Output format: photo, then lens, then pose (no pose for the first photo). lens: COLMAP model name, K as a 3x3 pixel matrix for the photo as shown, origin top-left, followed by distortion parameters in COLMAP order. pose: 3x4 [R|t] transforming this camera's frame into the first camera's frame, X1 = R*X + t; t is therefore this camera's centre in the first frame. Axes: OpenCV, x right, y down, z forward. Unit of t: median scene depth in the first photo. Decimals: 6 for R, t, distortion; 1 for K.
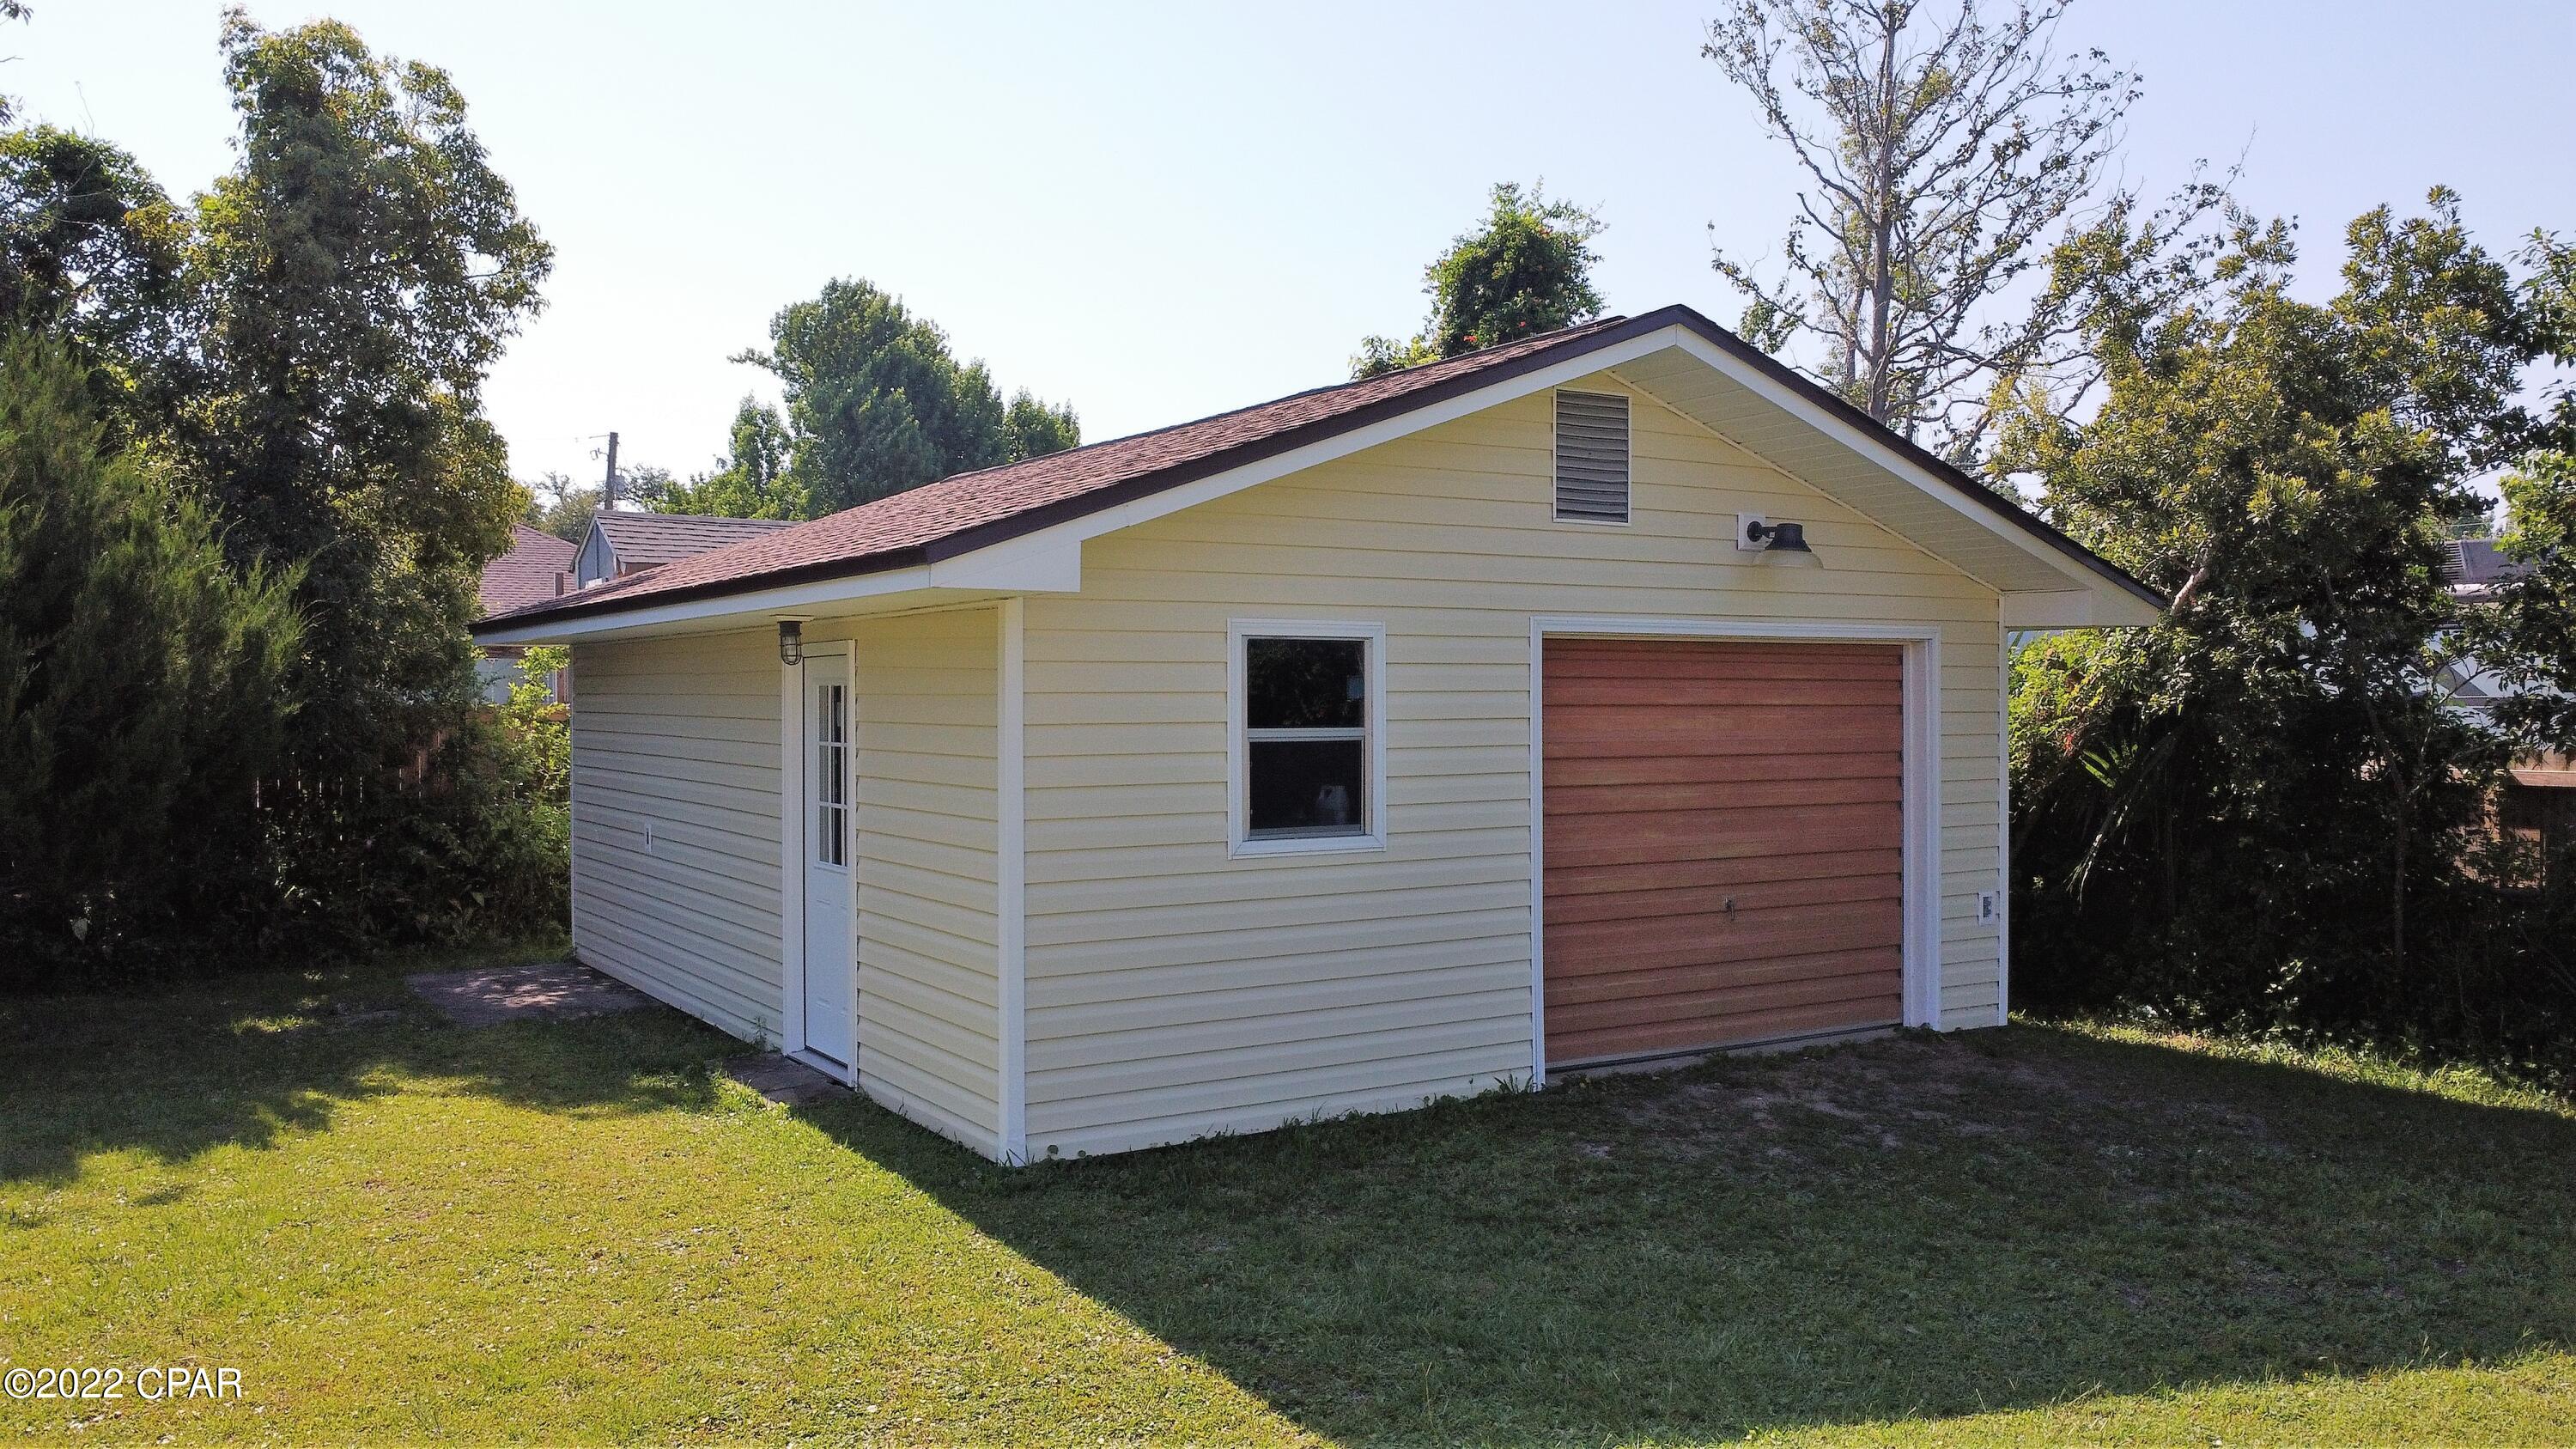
lens RADIAL K [[1922.9, 0, 1288.0], [0, 1922.9, 724.5], [0, 0, 1]] dist [-0.009876, 0.001051]
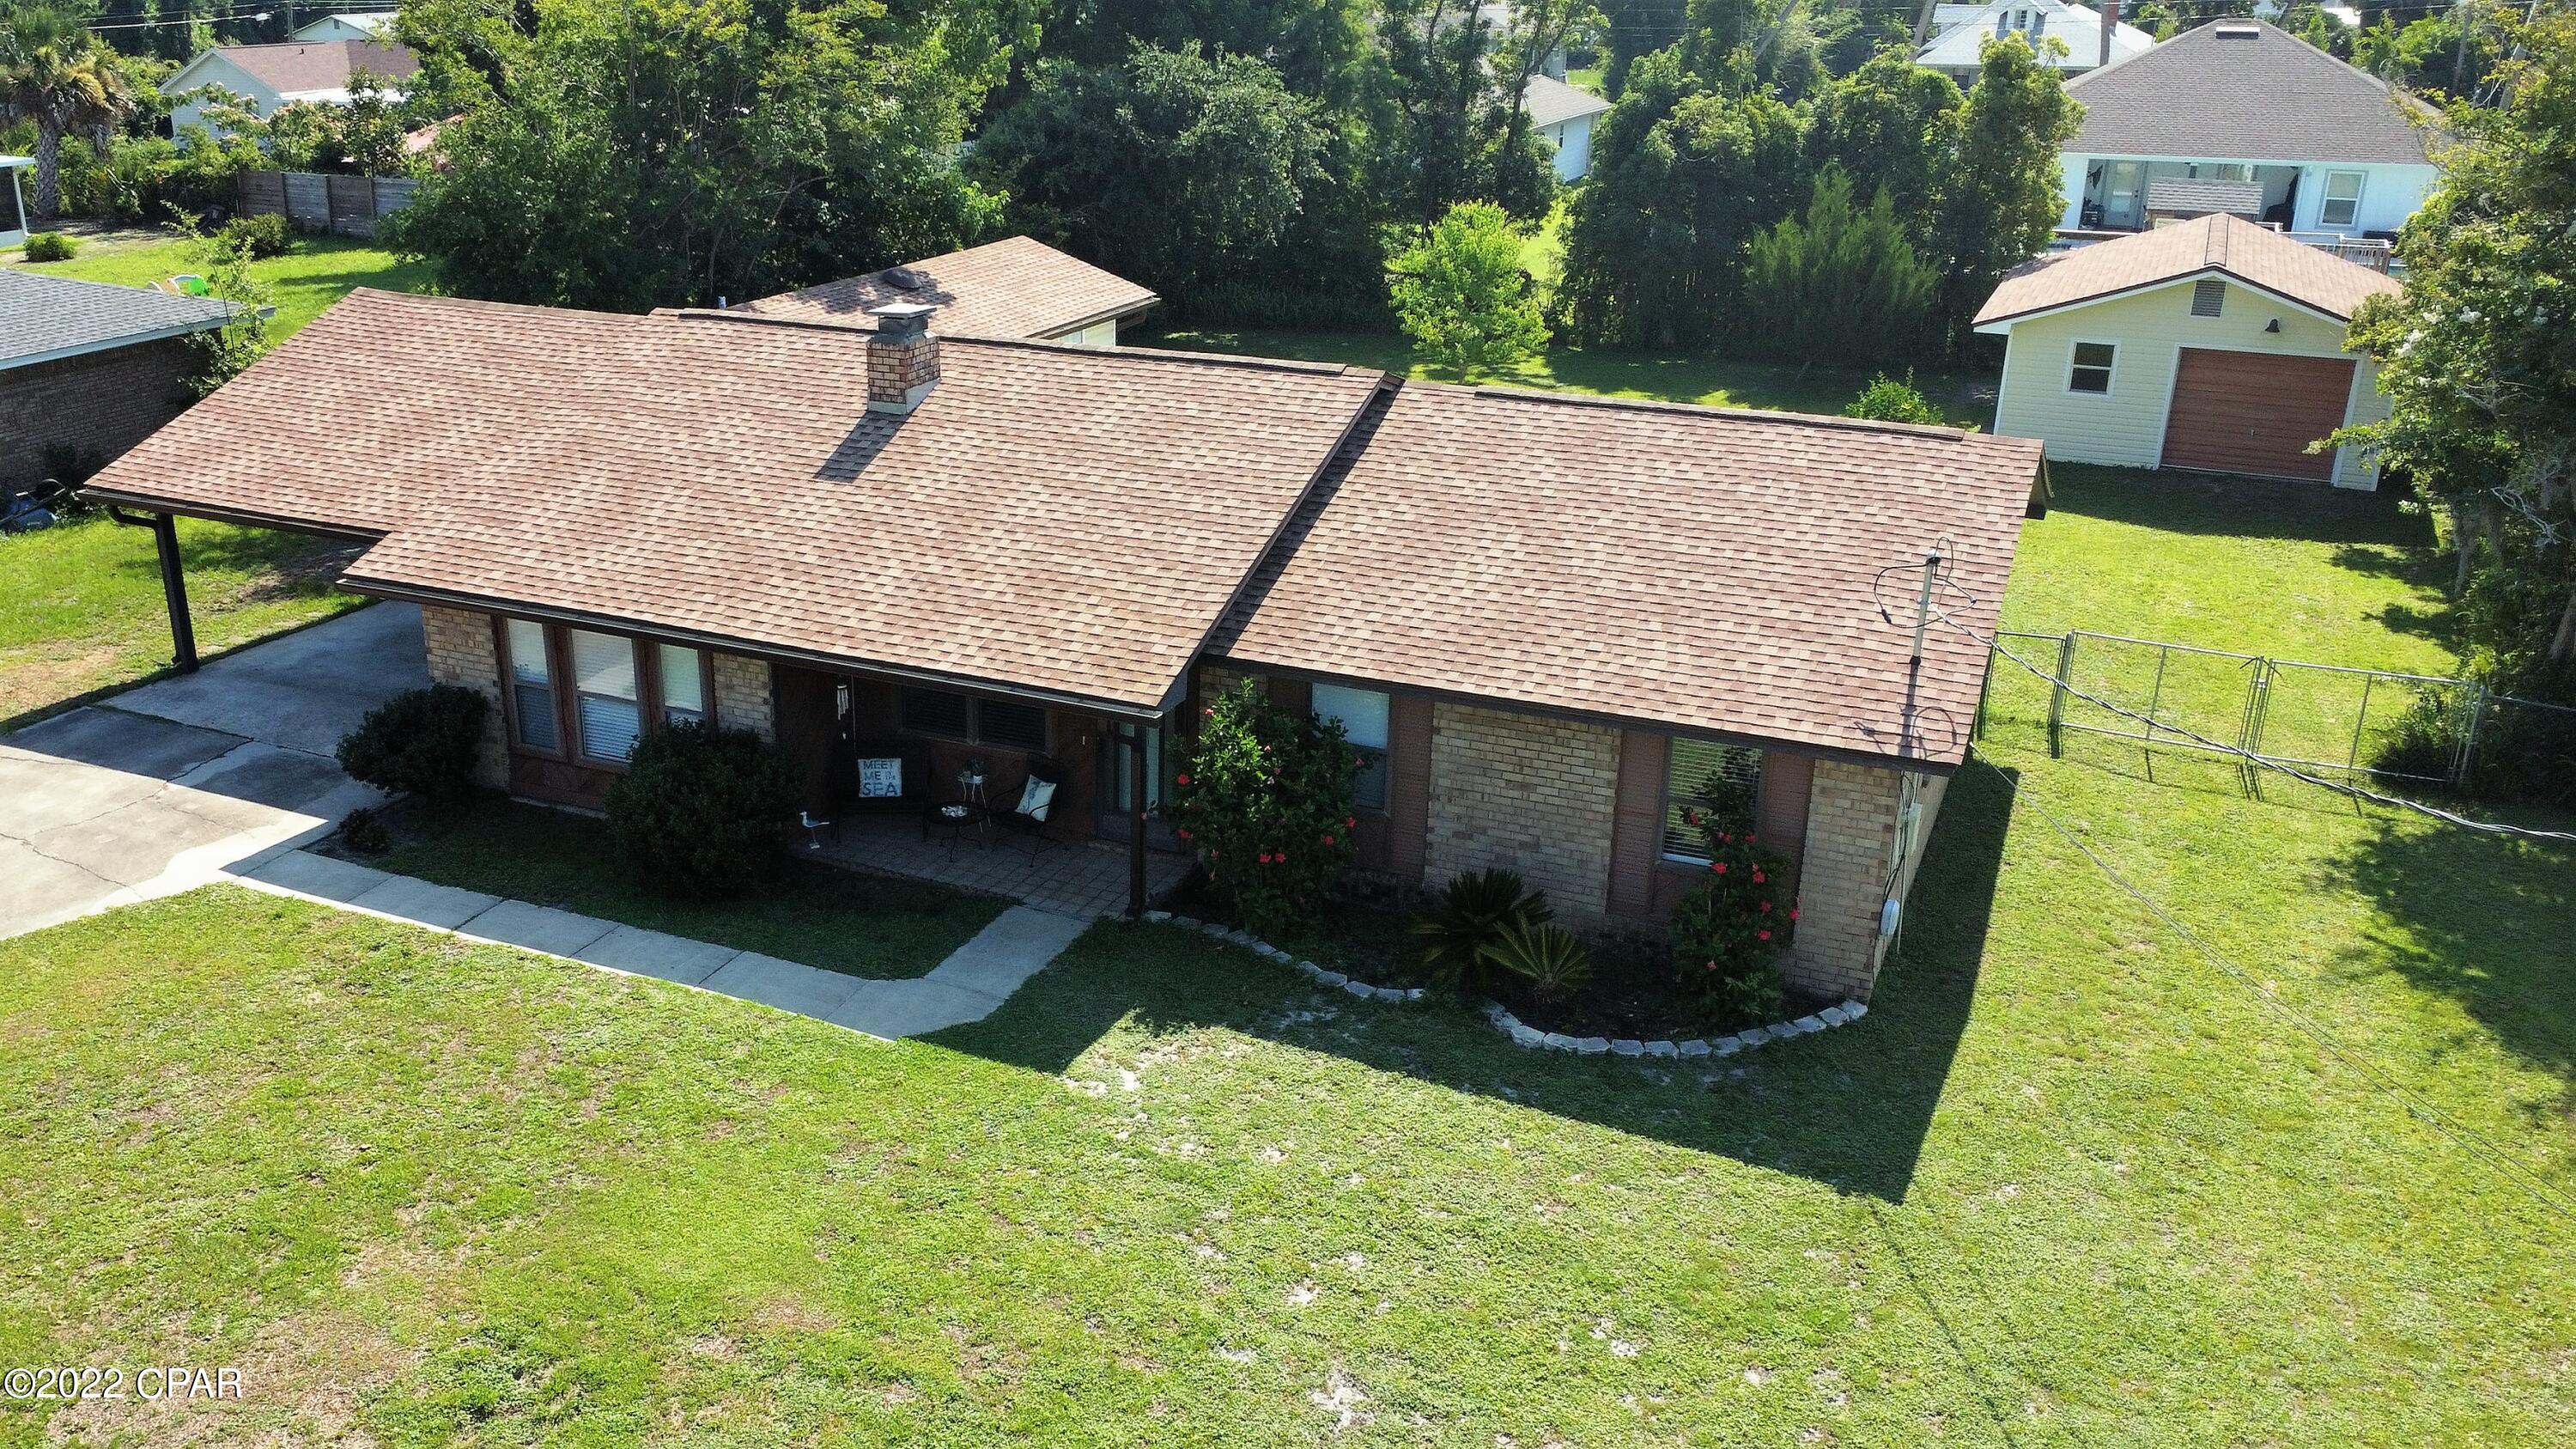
lens RADIAL K [[1922.9, 0, 1288.0], [0, 1922.9, 724.5], [0, 0, 1]] dist [-0.009876, 0.001051]
pose [[0.561362, 0.297983, -0.772062, 1.822924], [-0.030119, 0.939664, 0.340771, -0.465824], [0.827022, -0.168042, 0.536466, -2.039213]]
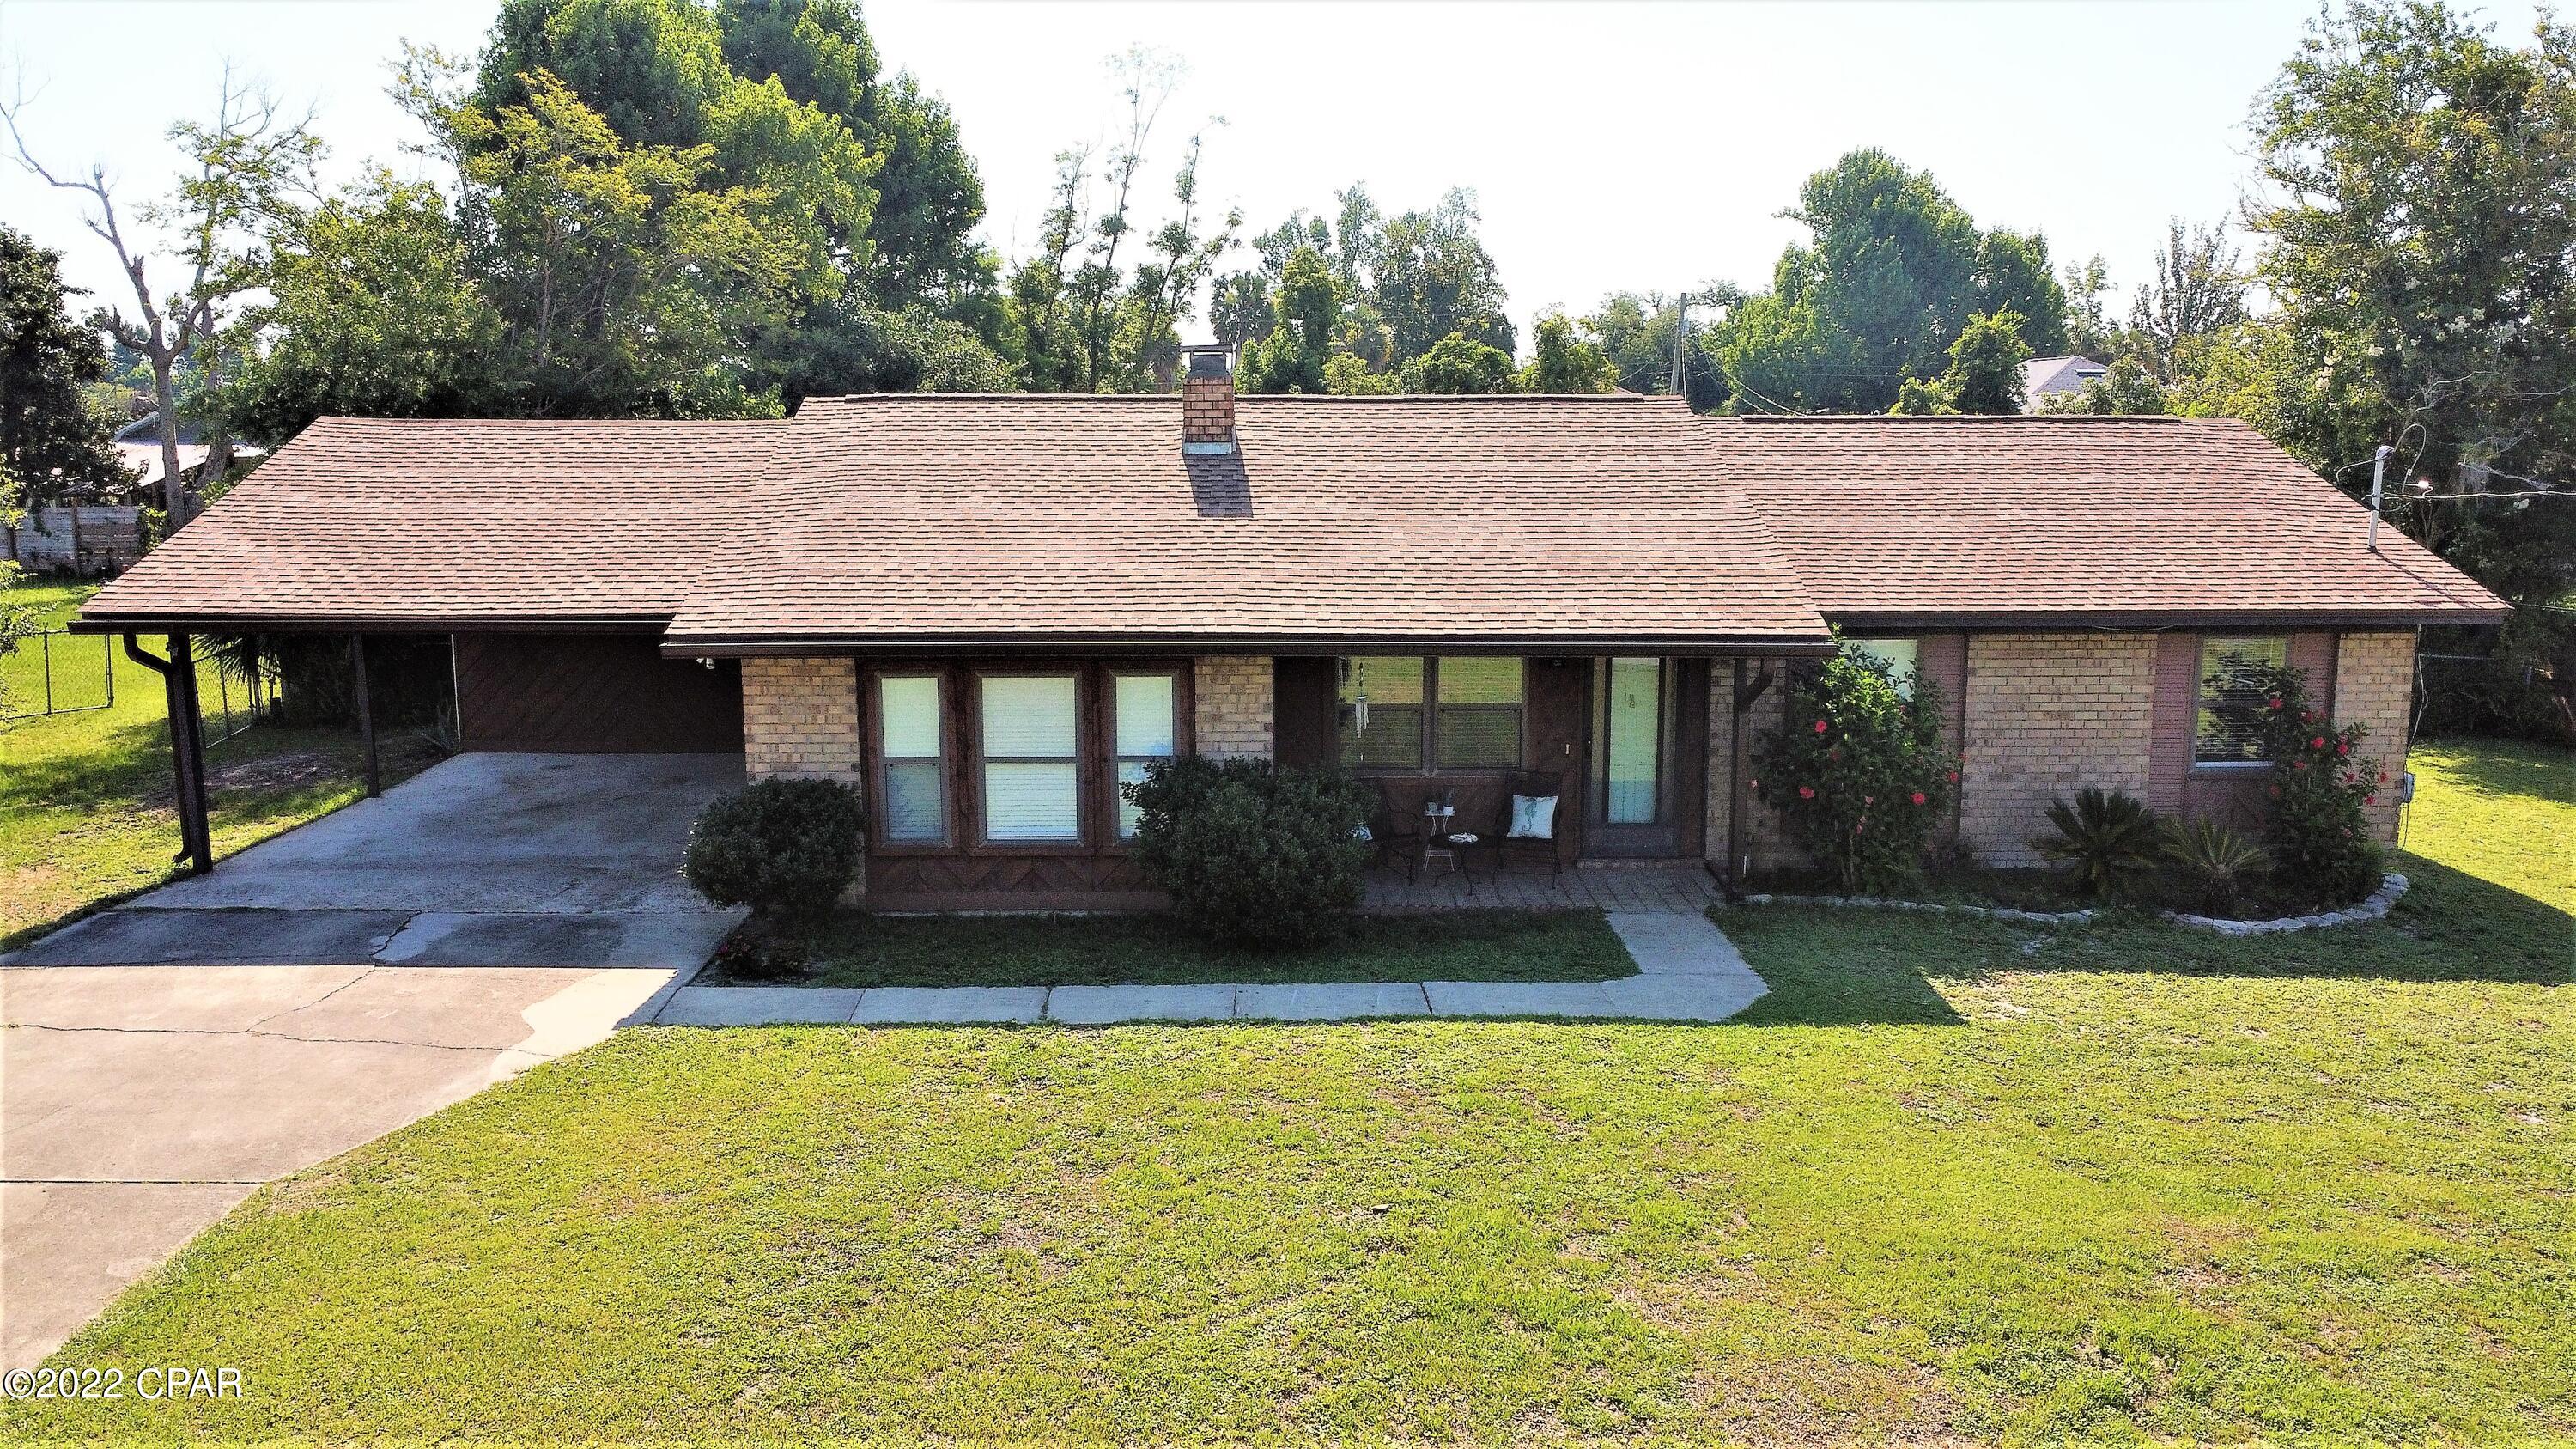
lens RADIAL K [[1696.5, 0, 1288.0], [0, 1696.5, 724.5], [0, 0, 1]] dist [-0.016321, -0.000124]
pose [[0.836159, 0.088286, -0.541334, 1.100175], [-0.004167, 0.987954, 0.154689, -0.156247], [0.548471, -0.127089, 0.826455, -2.460986]]
